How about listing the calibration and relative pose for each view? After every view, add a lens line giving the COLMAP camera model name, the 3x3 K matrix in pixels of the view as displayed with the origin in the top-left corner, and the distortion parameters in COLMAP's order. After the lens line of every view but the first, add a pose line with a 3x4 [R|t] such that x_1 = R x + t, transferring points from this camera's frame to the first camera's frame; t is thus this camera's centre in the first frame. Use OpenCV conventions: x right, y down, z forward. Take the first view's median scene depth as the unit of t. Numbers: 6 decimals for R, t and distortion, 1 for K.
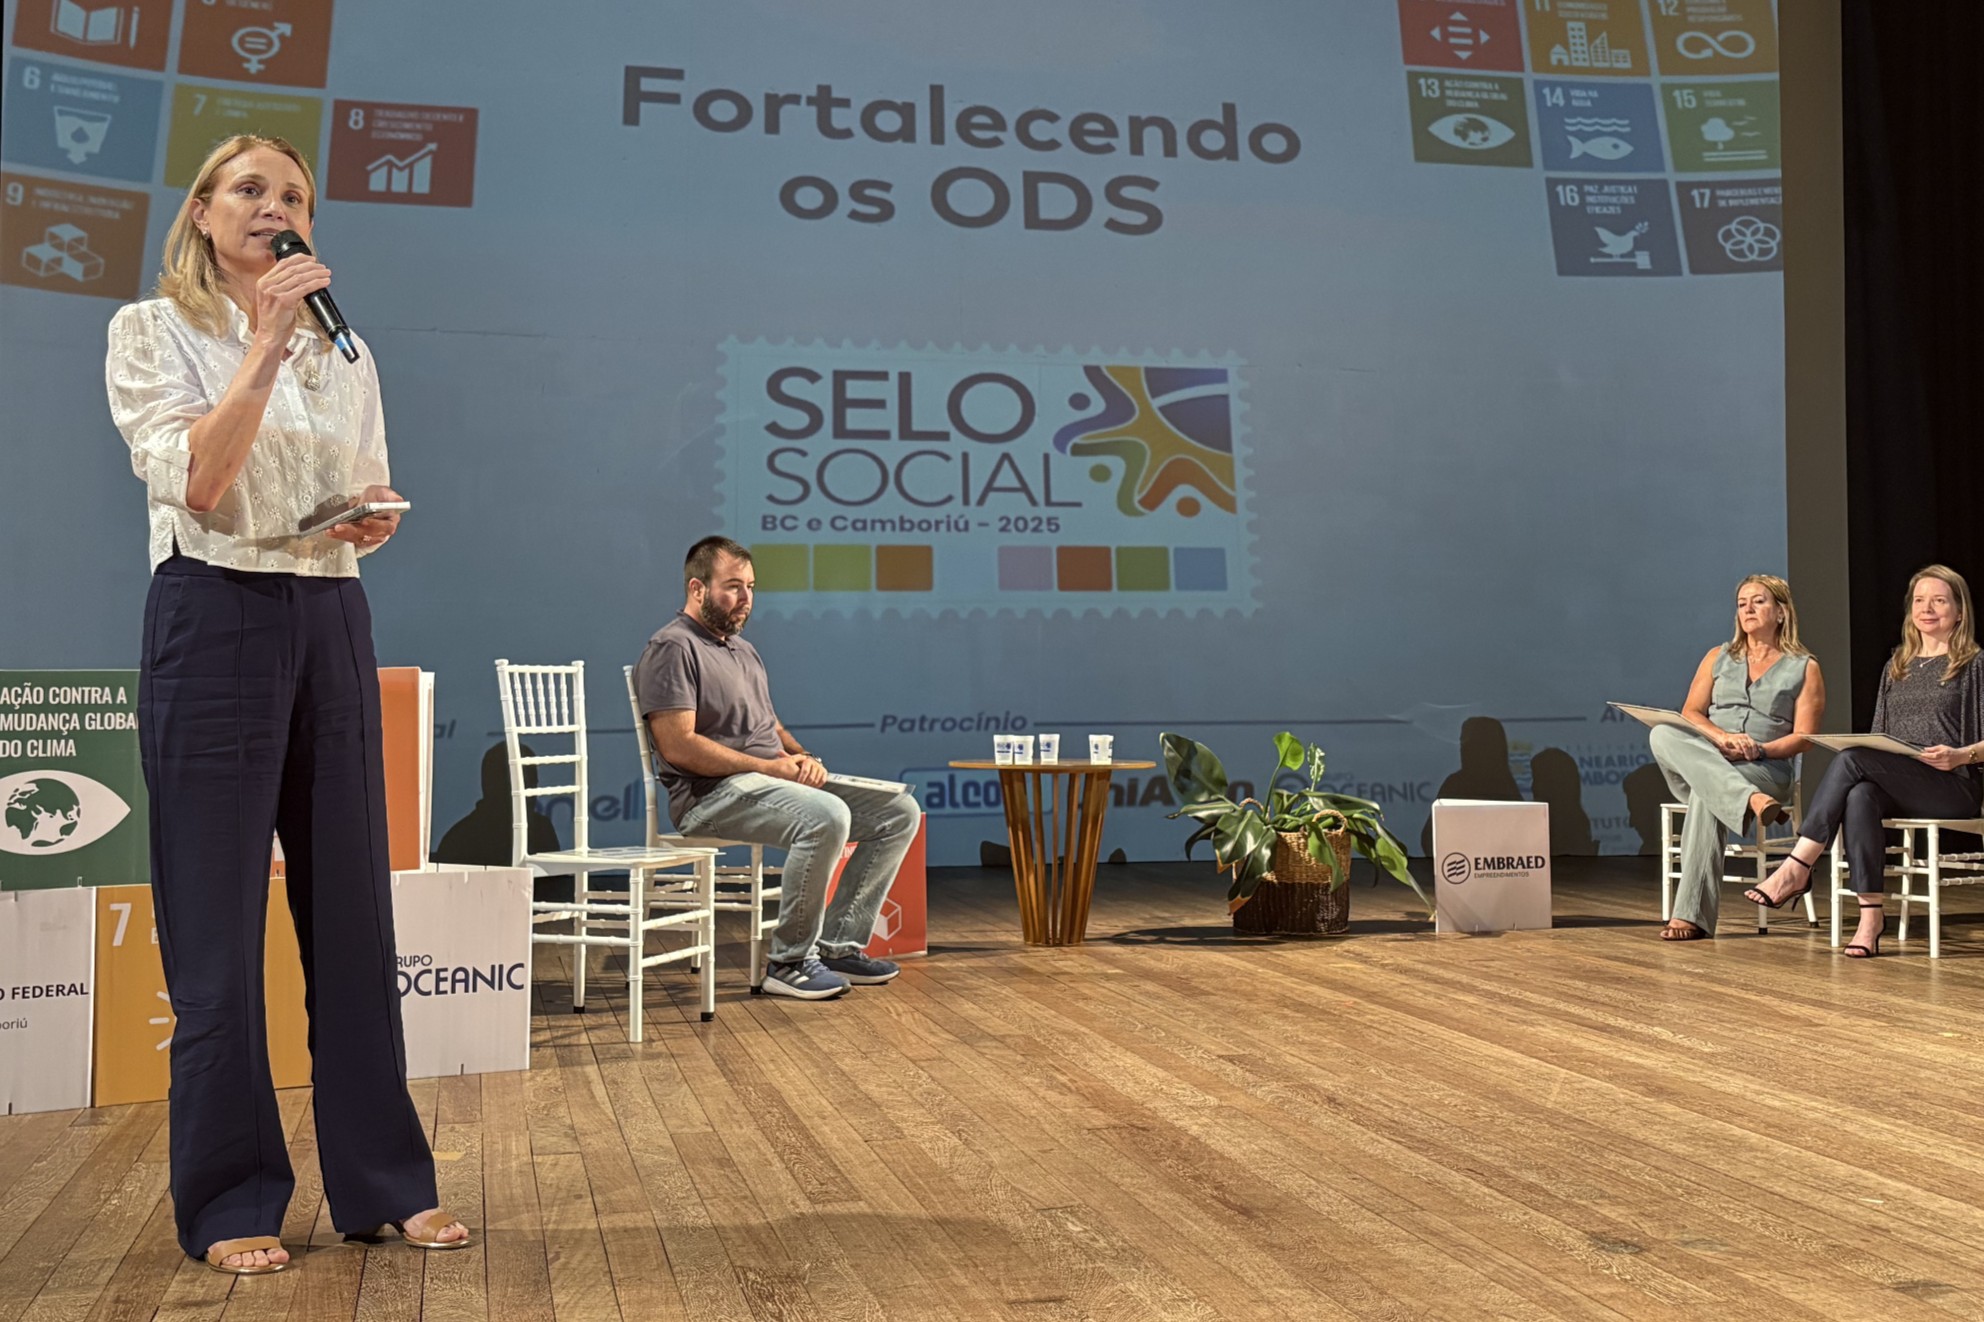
lens RADIAL K [[2176.2, 0, 1004.8], [0, 2176.2, 588.8], [0, 0, 1]] dist [0.195465, -0.576006]
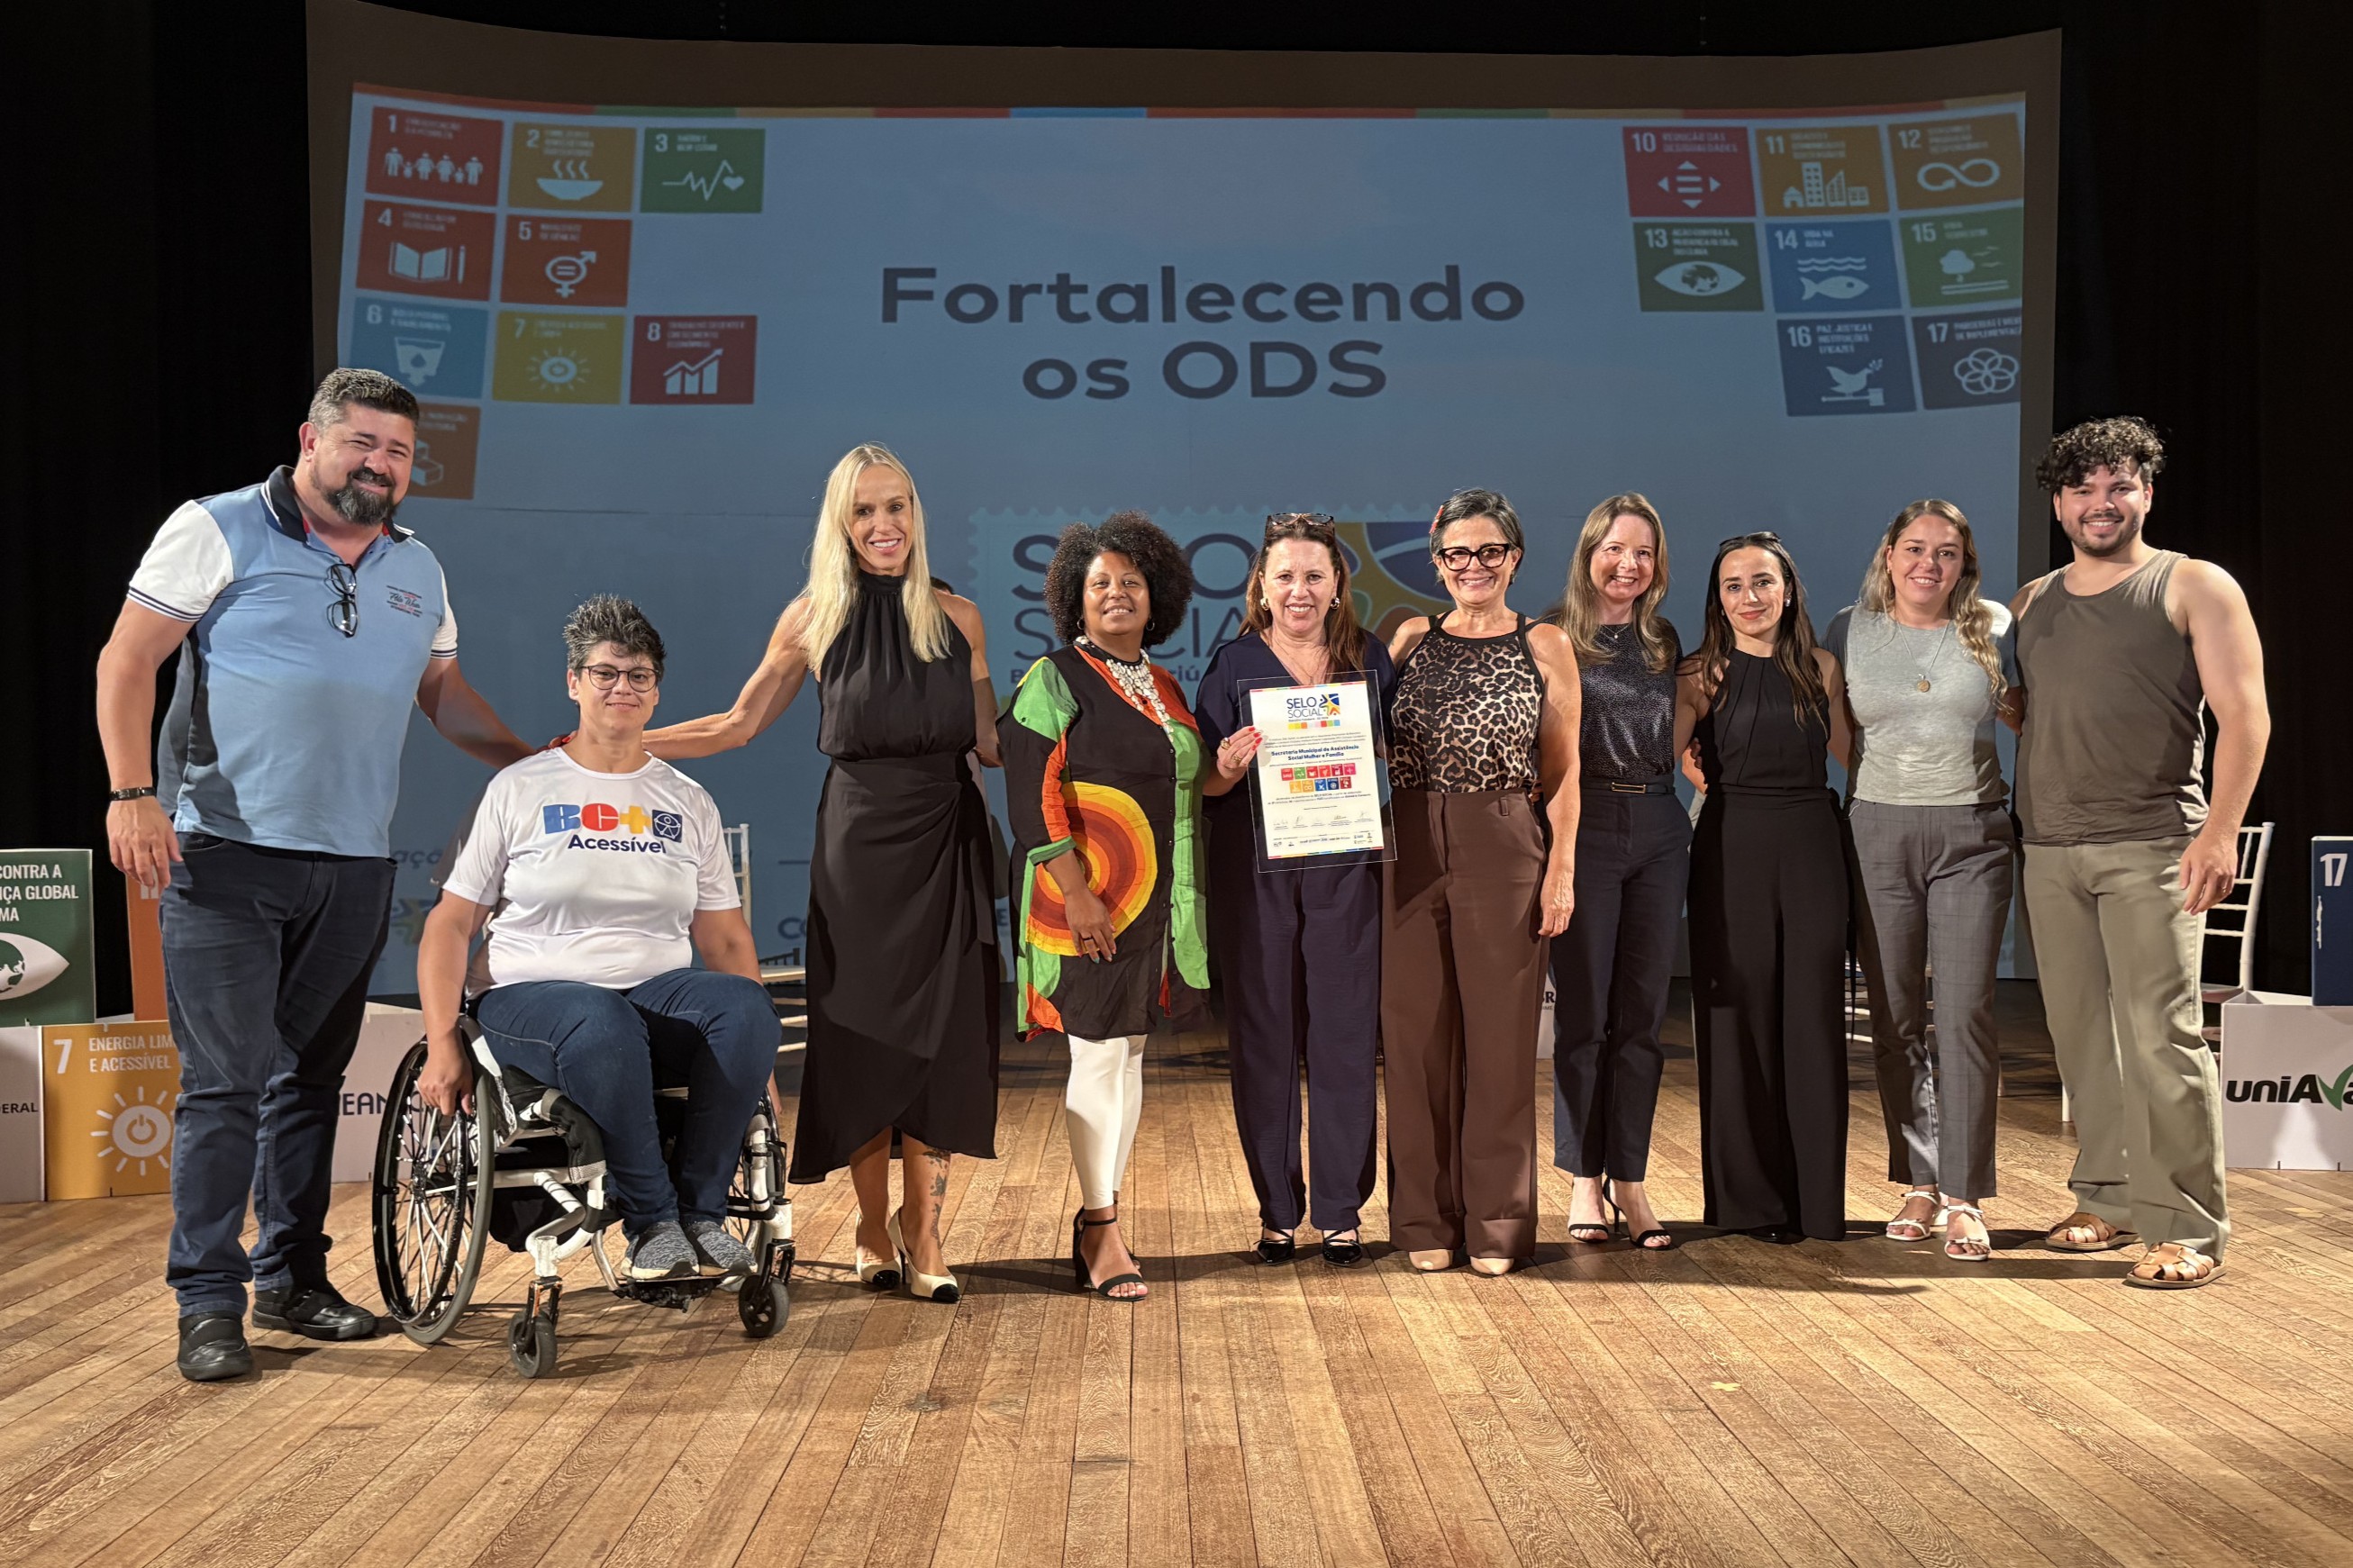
lens RADIAL K [[1979.5, 0, 1202.3], [0, 1979.5, 847.4], [0, 0, 1]] dist [0.048925, -0.072980]
pose [[0.977306, -0.000266, -0.211830, 0.181565], [0.015409, 0.997439, 0.069837, -0.011518], [0.211269, -0.071517, 0.974808, 0.028172]]
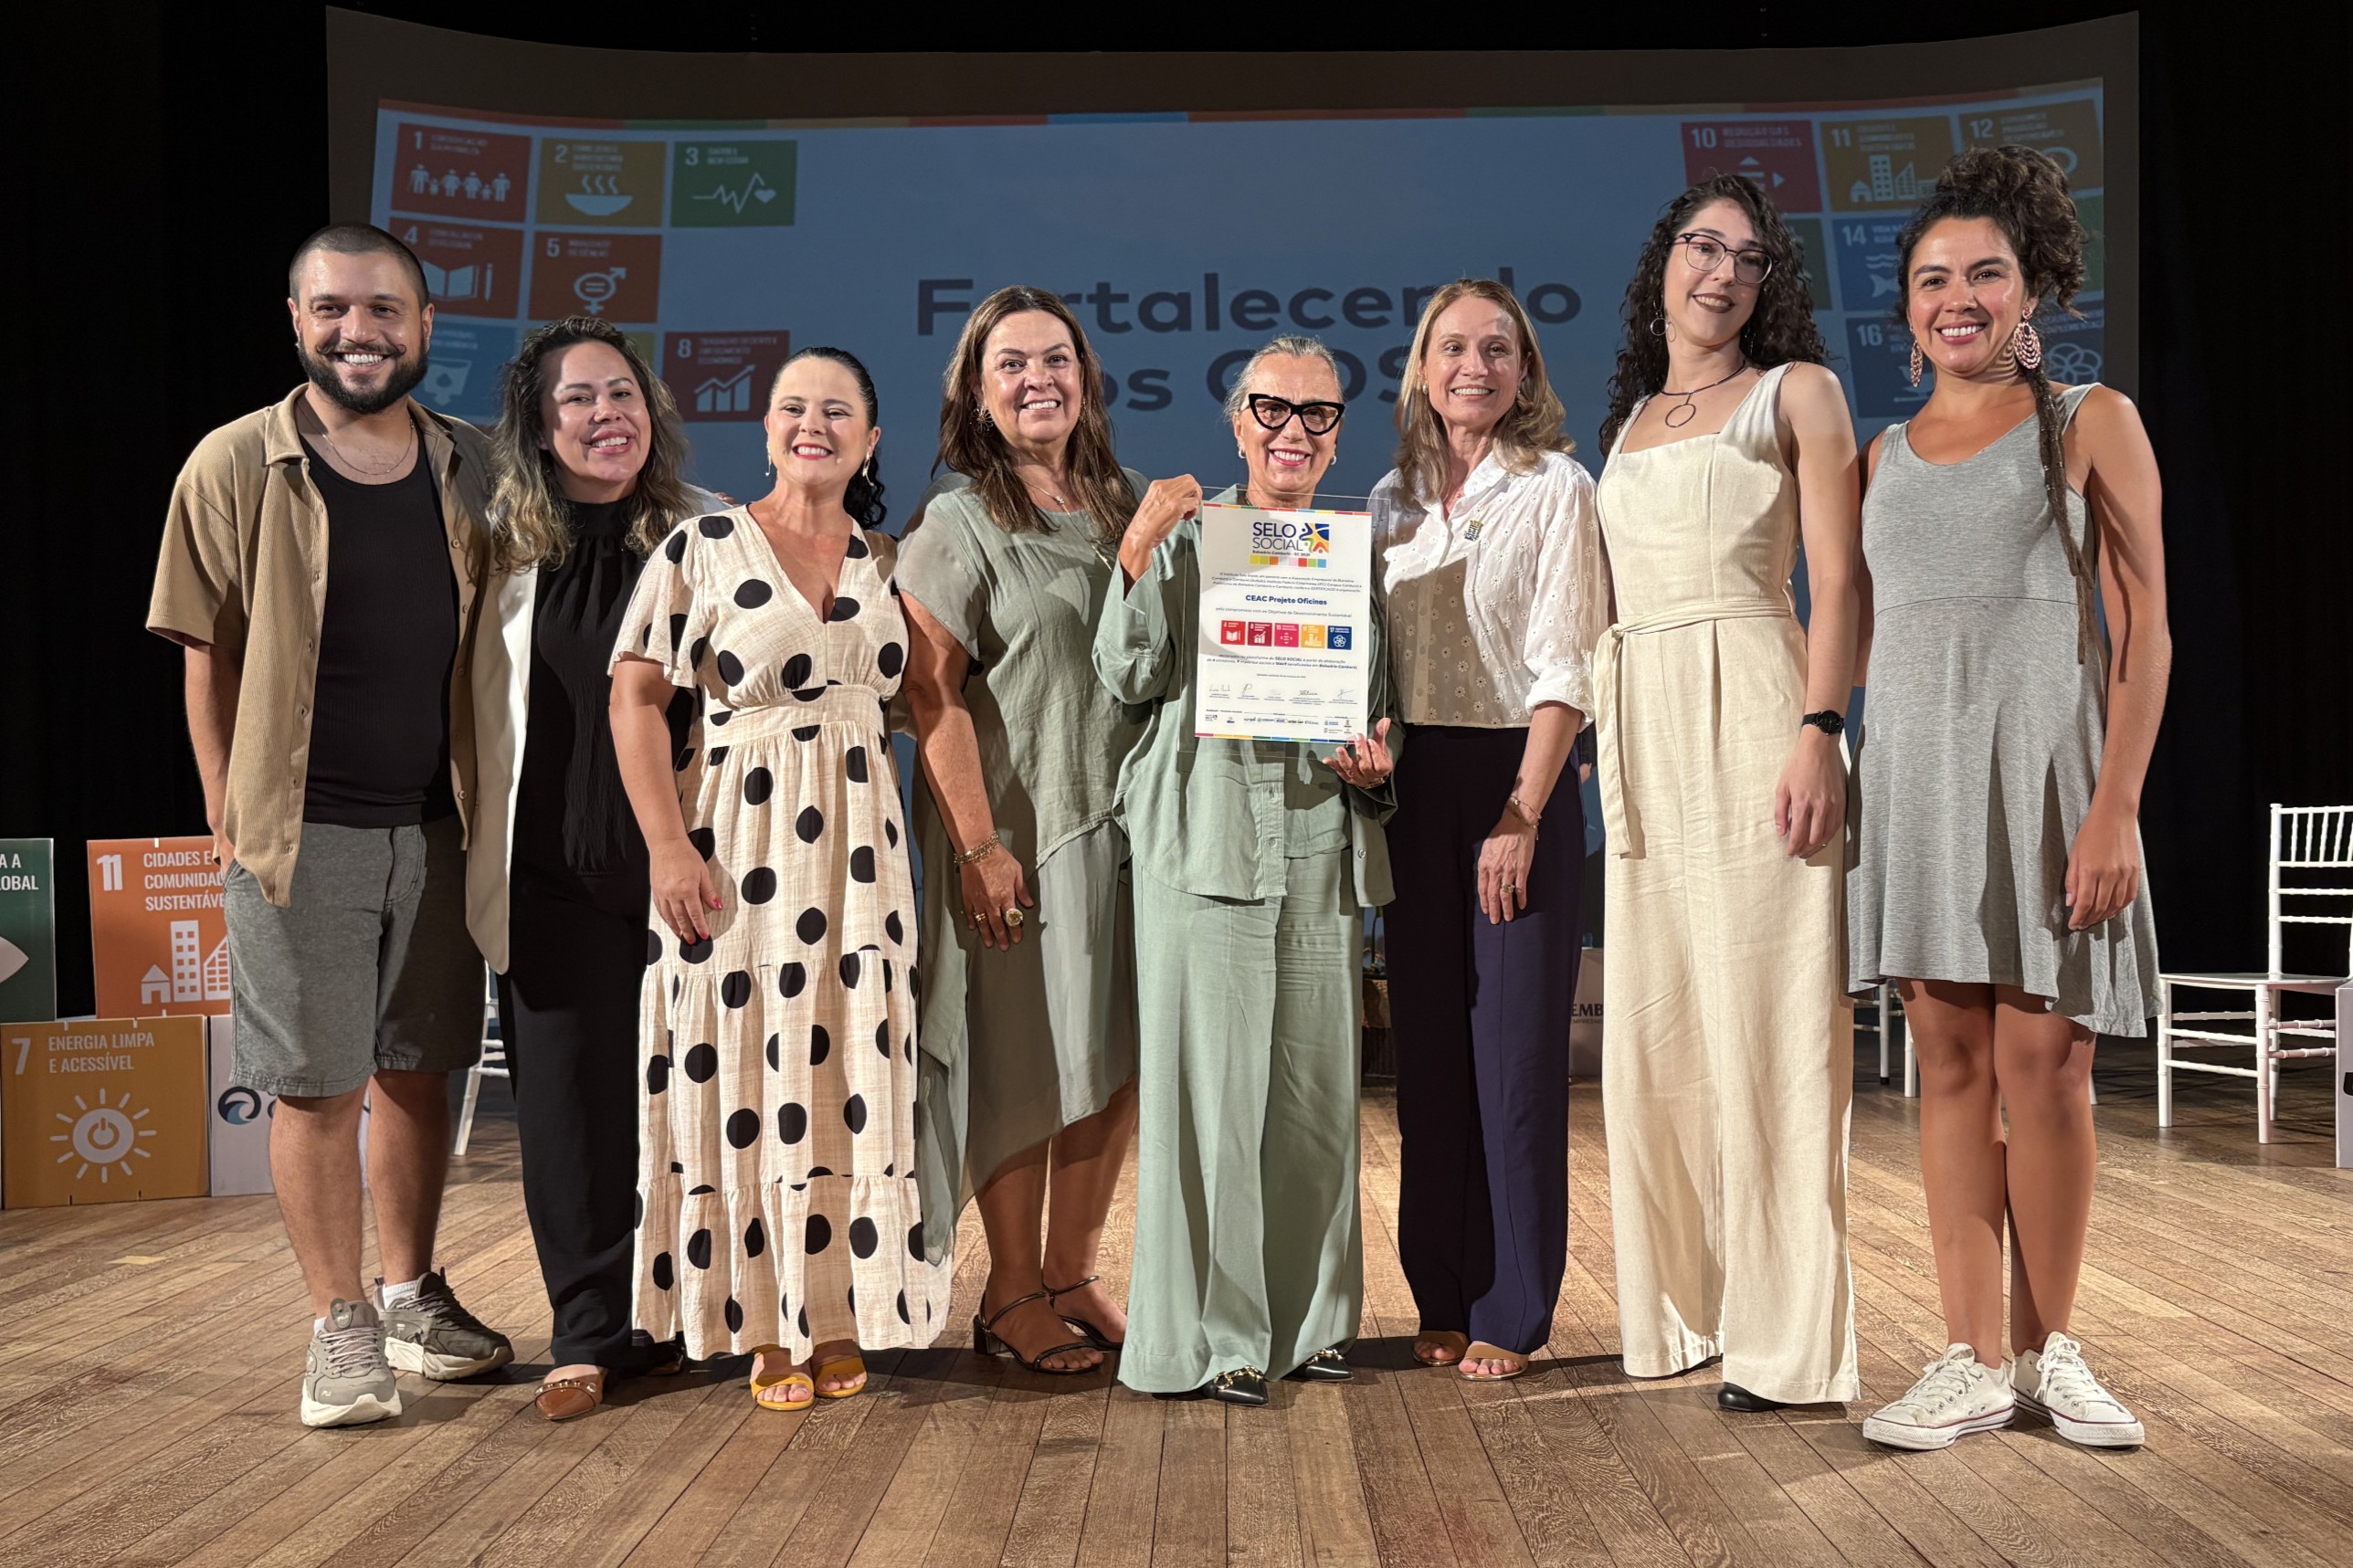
lens RADIAL K [[2009.9, 0, 1223.4], [0, 2009.9, 860.0], [0, 0, 1]] dist [0.051687, -0.081434]
pose [[0.970964, -0.014442, -0.238789, 0.188992], [0.025081, 0.998821, 0.041573, 0.009518], [0.237907, -0.046355, 0.970181, 0.051867]]
